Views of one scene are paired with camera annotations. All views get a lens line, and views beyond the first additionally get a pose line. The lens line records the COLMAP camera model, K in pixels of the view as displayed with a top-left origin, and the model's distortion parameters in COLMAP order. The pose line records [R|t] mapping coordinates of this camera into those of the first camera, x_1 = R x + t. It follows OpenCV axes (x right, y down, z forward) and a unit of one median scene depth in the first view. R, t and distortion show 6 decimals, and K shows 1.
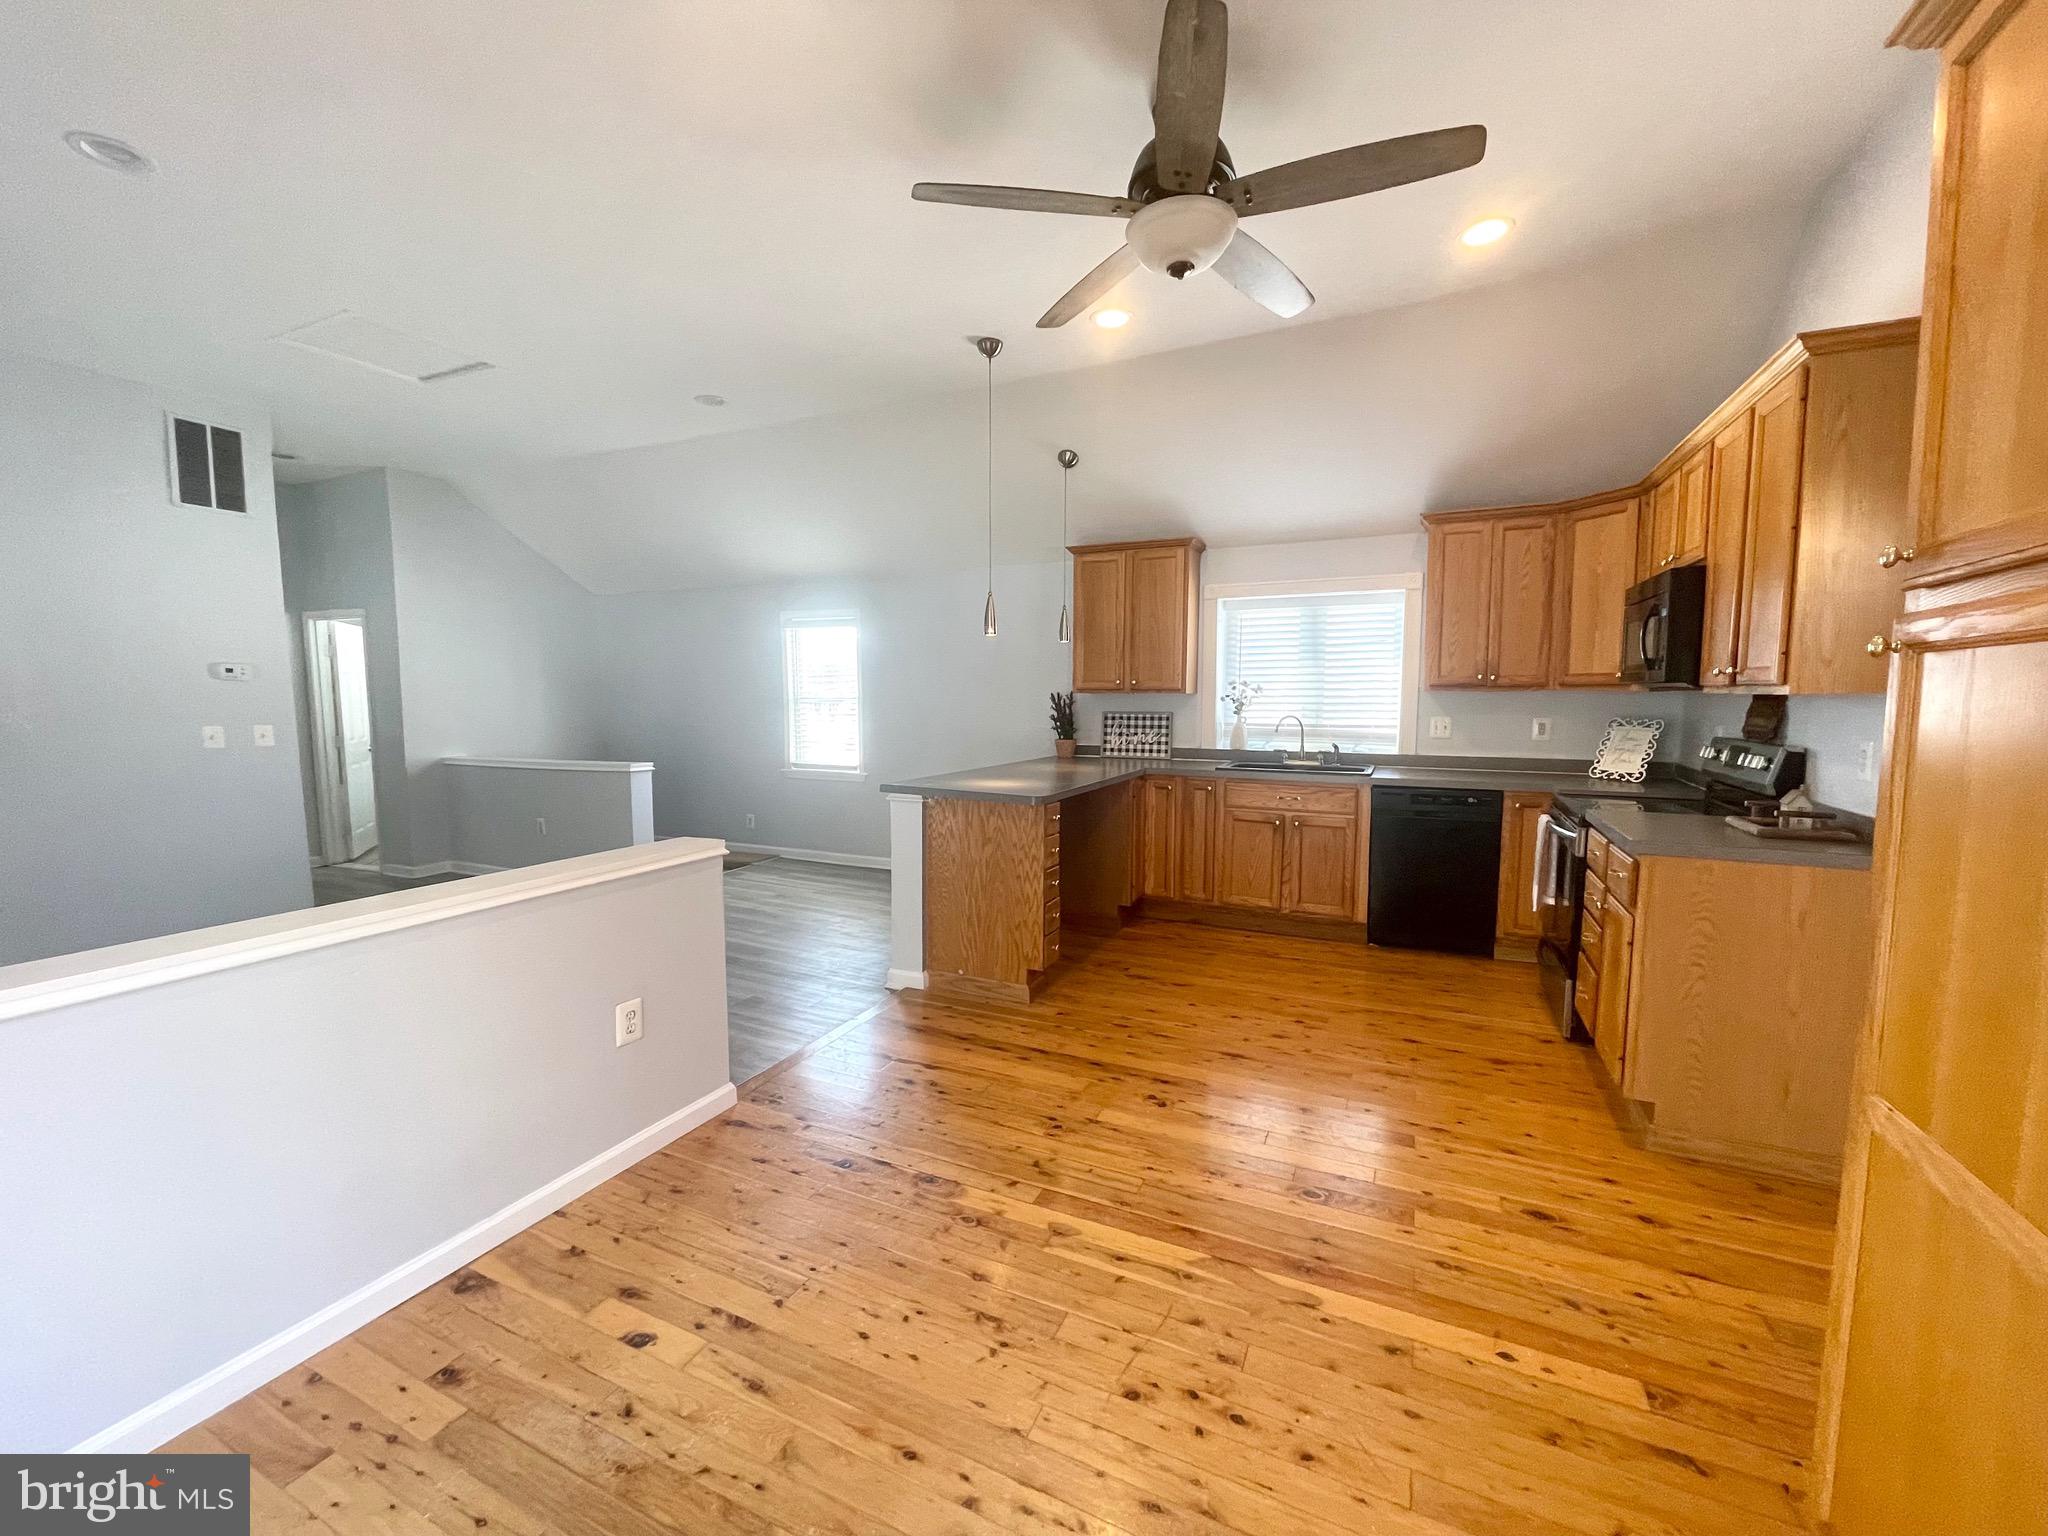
lens RADIAL K [[822.8, 0, 1022.9], [0, 822.8, 771.2], [0, 0, 1]] dist [-0.001881, -0.000251]
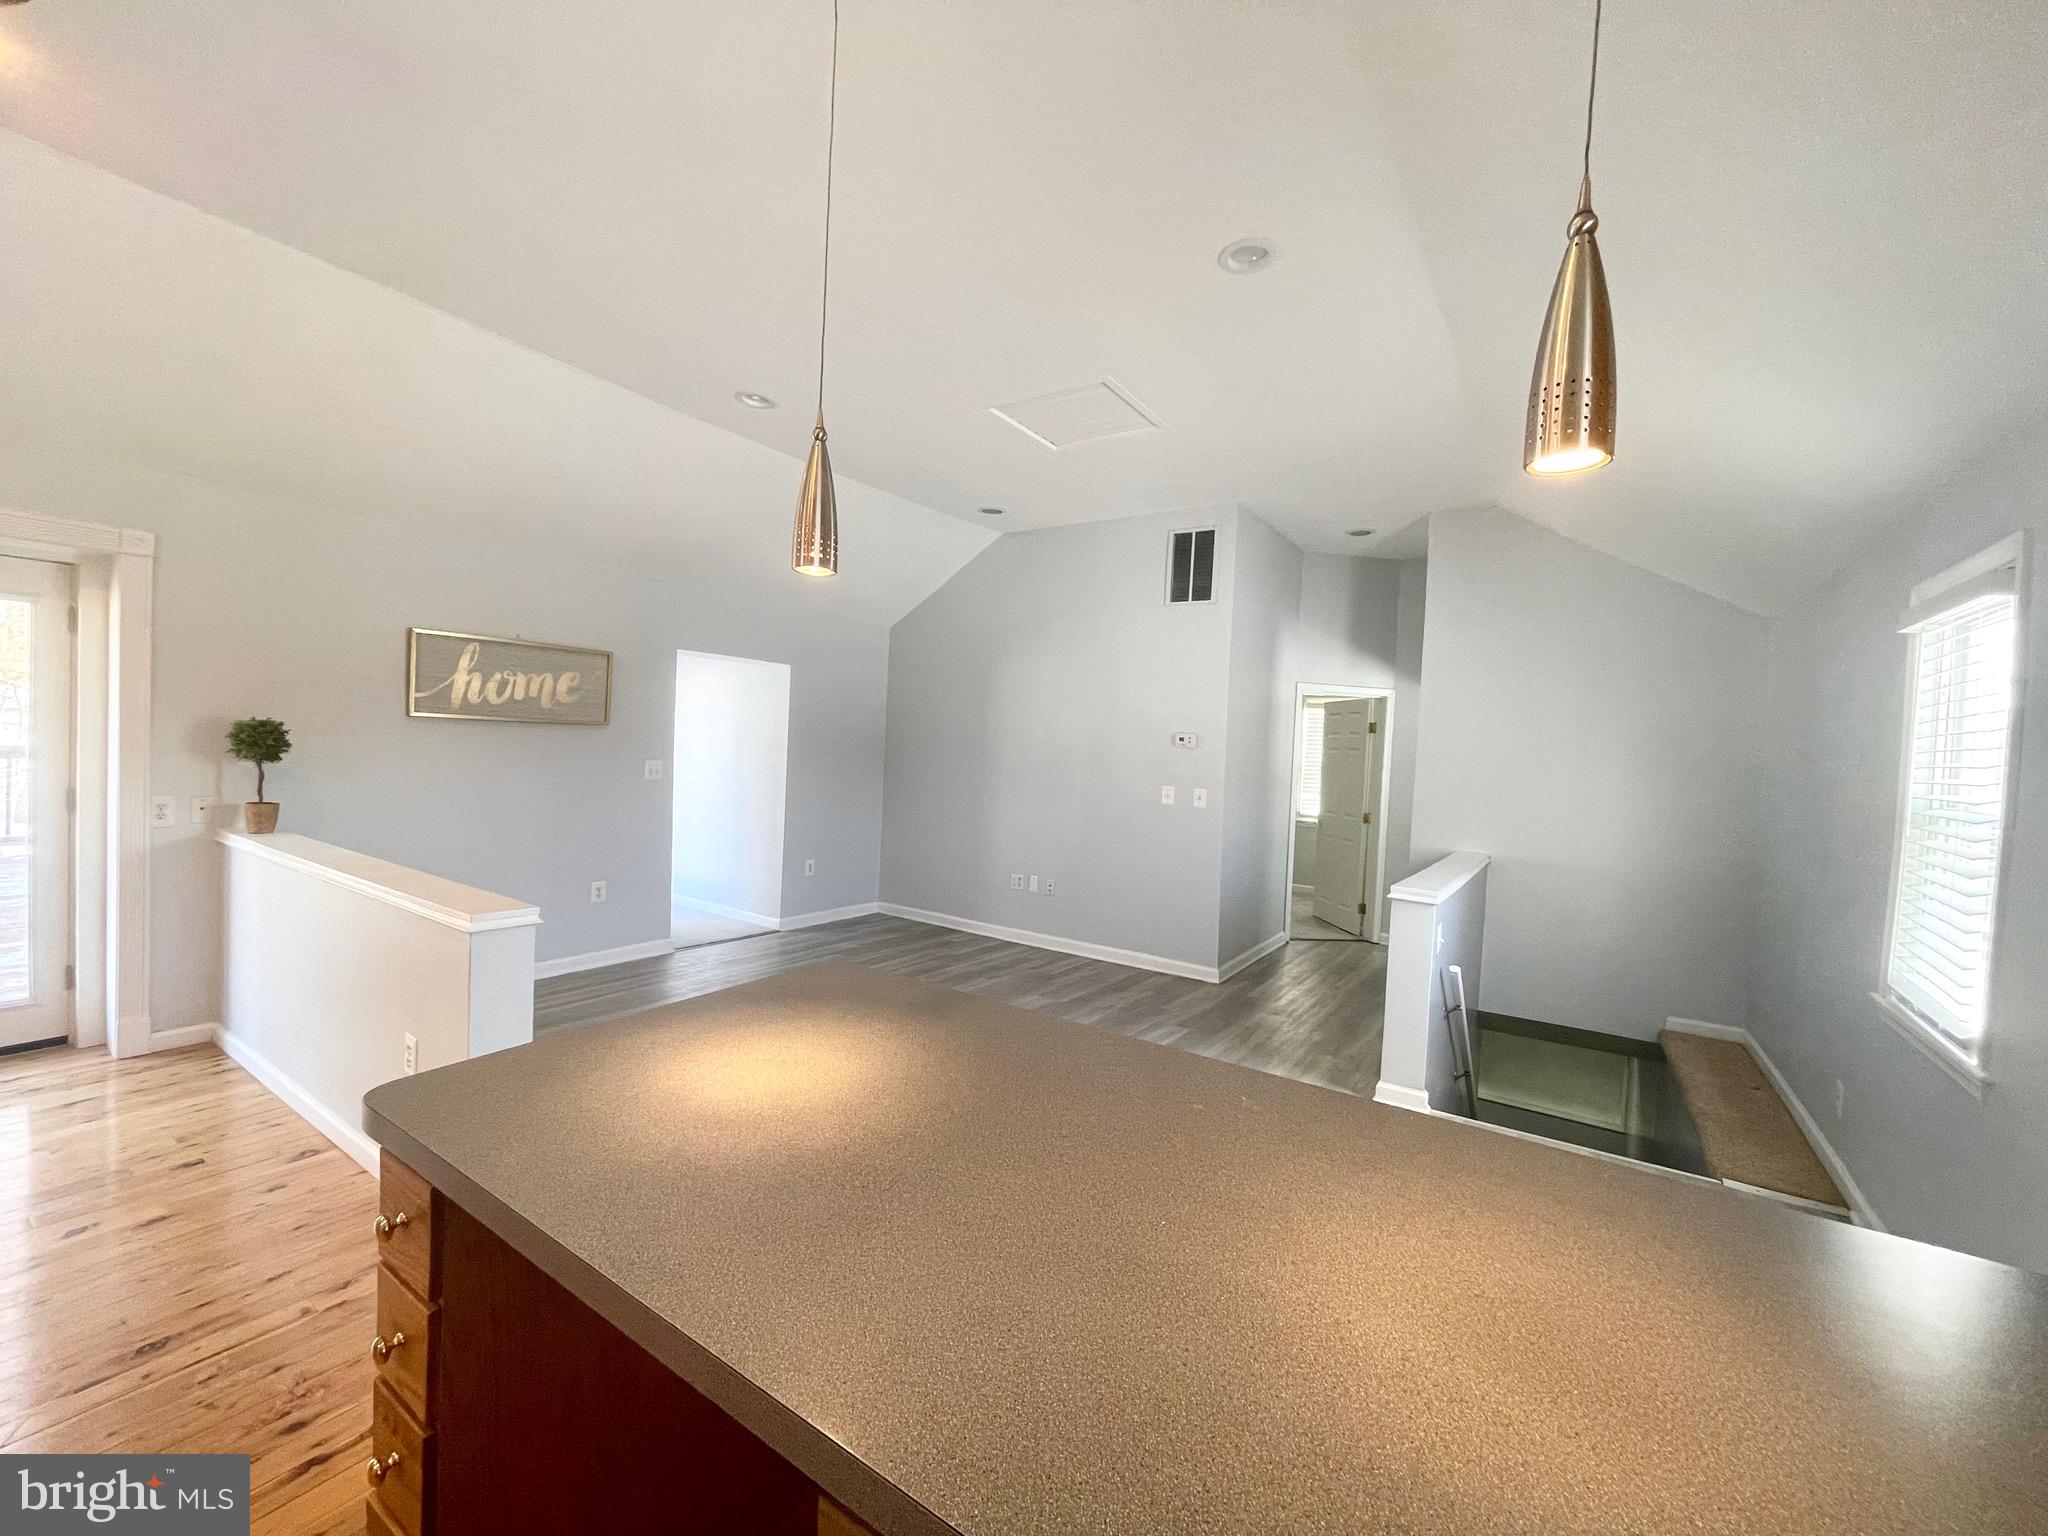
lens RADIAL K [[822.8, 0, 1022.9], [0, 822.8, 771.2], [0, 0, 1]] dist [-0.001881, -0.000251]
pose [[-0.142216, 0.025776, -0.989500, 0.207752], [-0.139224, 0.989202, 0.045778, -0.098744], [0.979996, 0.144272, -0.137091, 0.938653]]
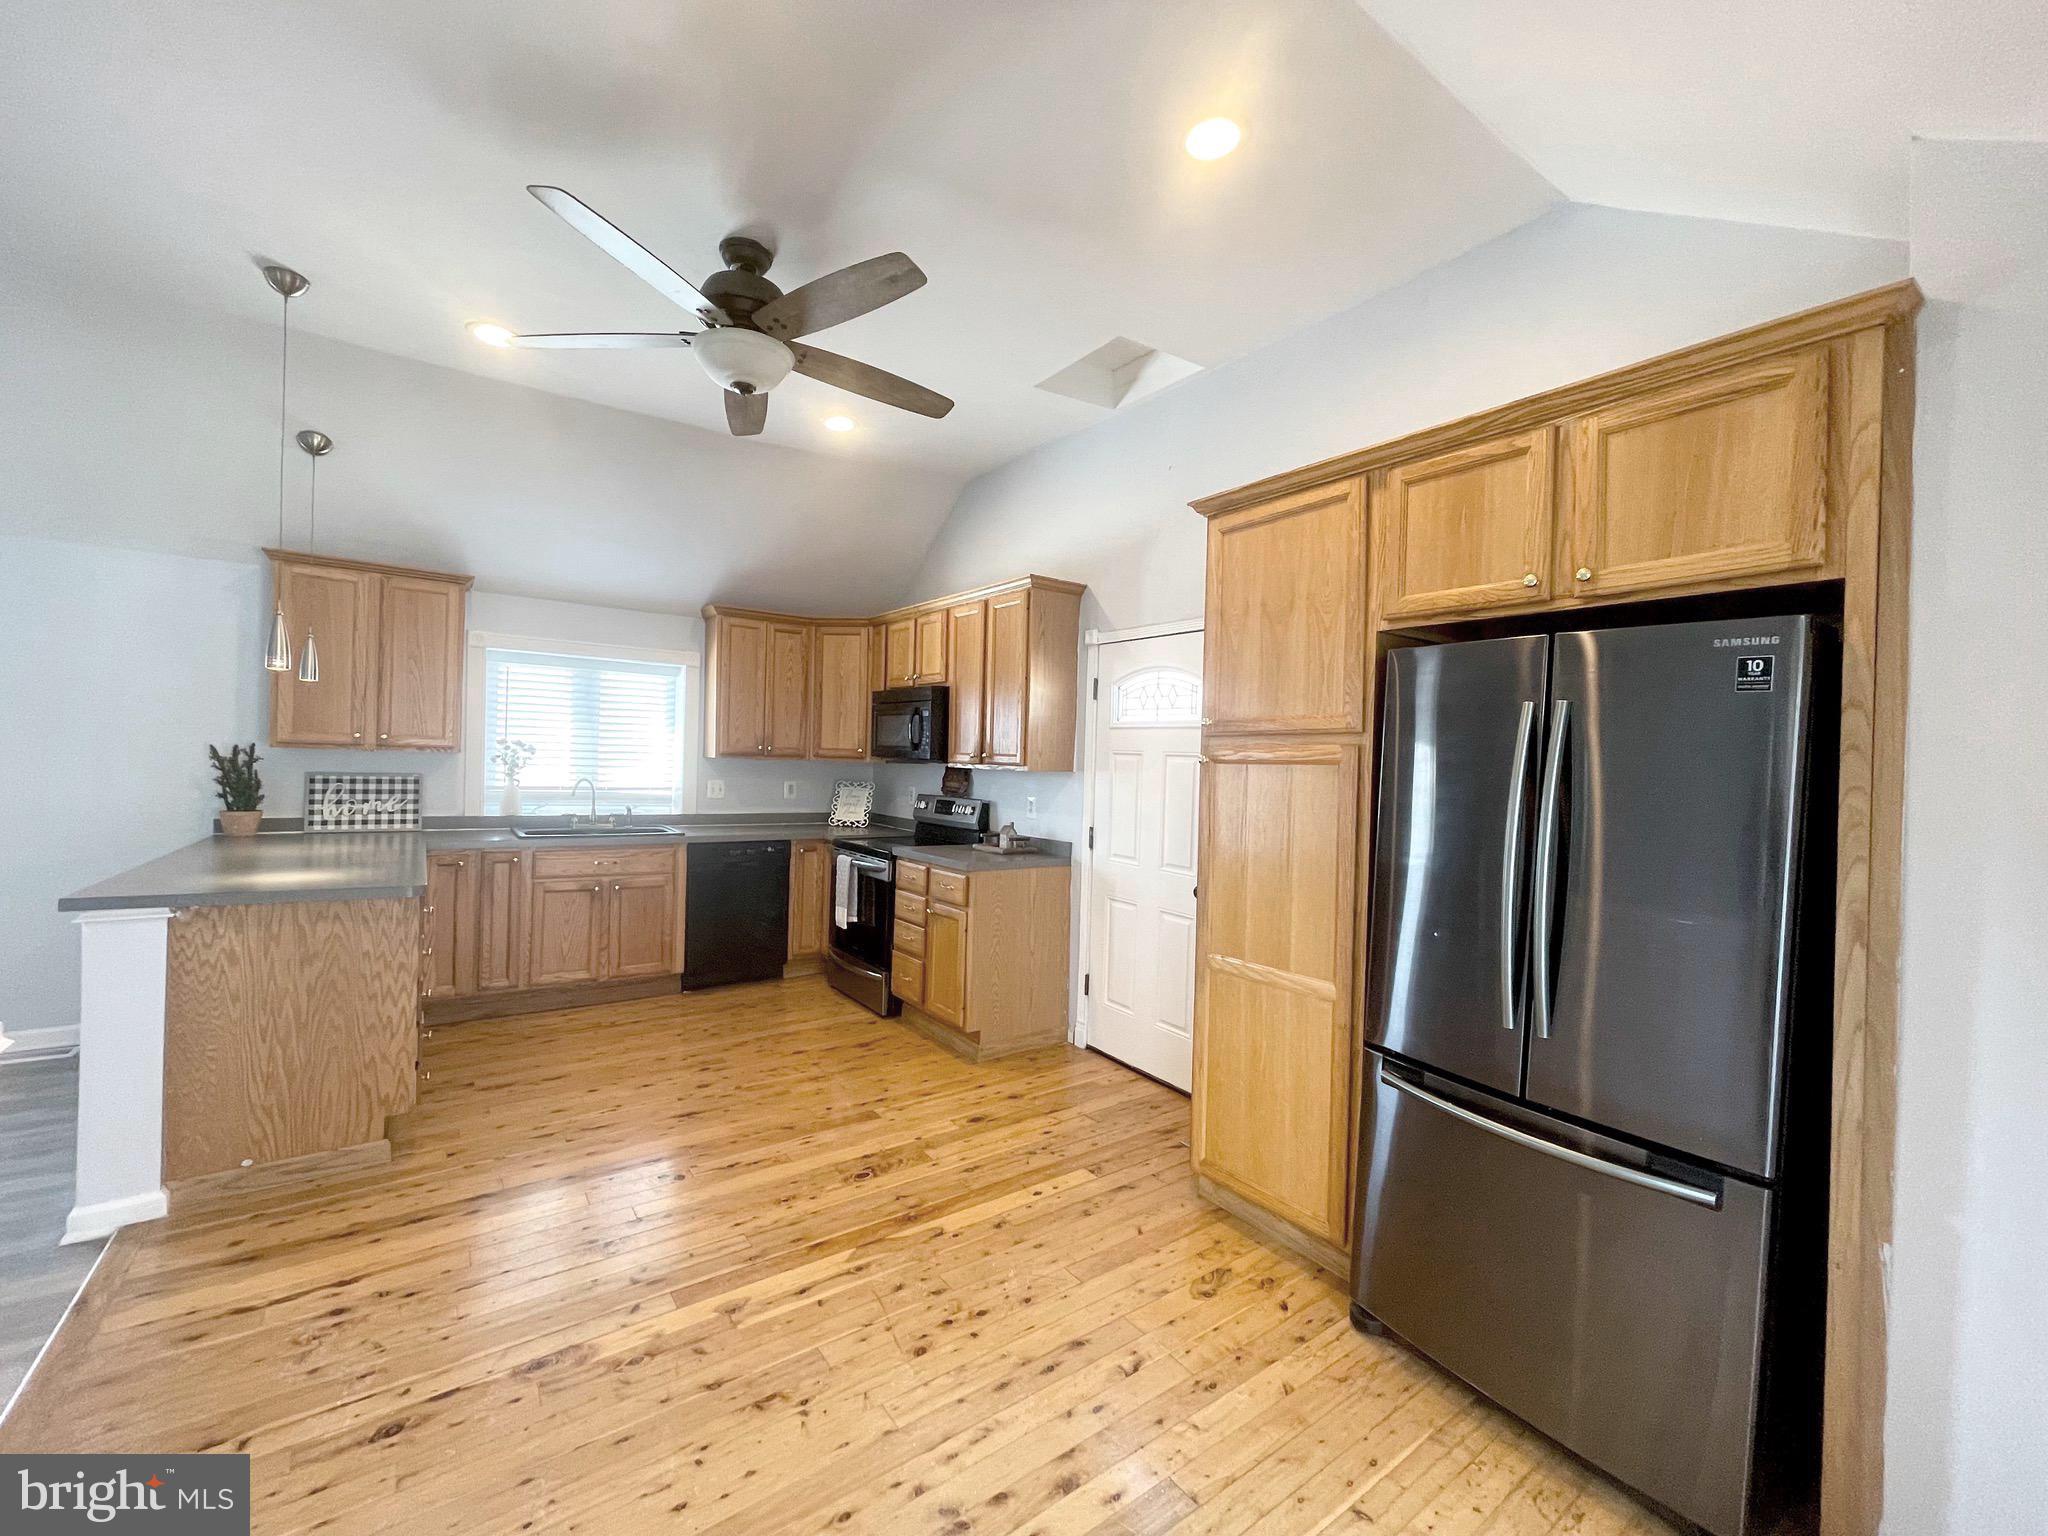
lens RADIAL K [[822.8, 0, 1022.9], [0, 822.8, 771.2], [0, 0, 1]] dist [-0.001881, -0.000251]
pose [[0.473793, 0.005929, 0.880616, -0.300155], [0.052255, 0.998026, -0.034835, -0.015665], [-0.879084, 0.062521, 0.472548, 0.083148]]
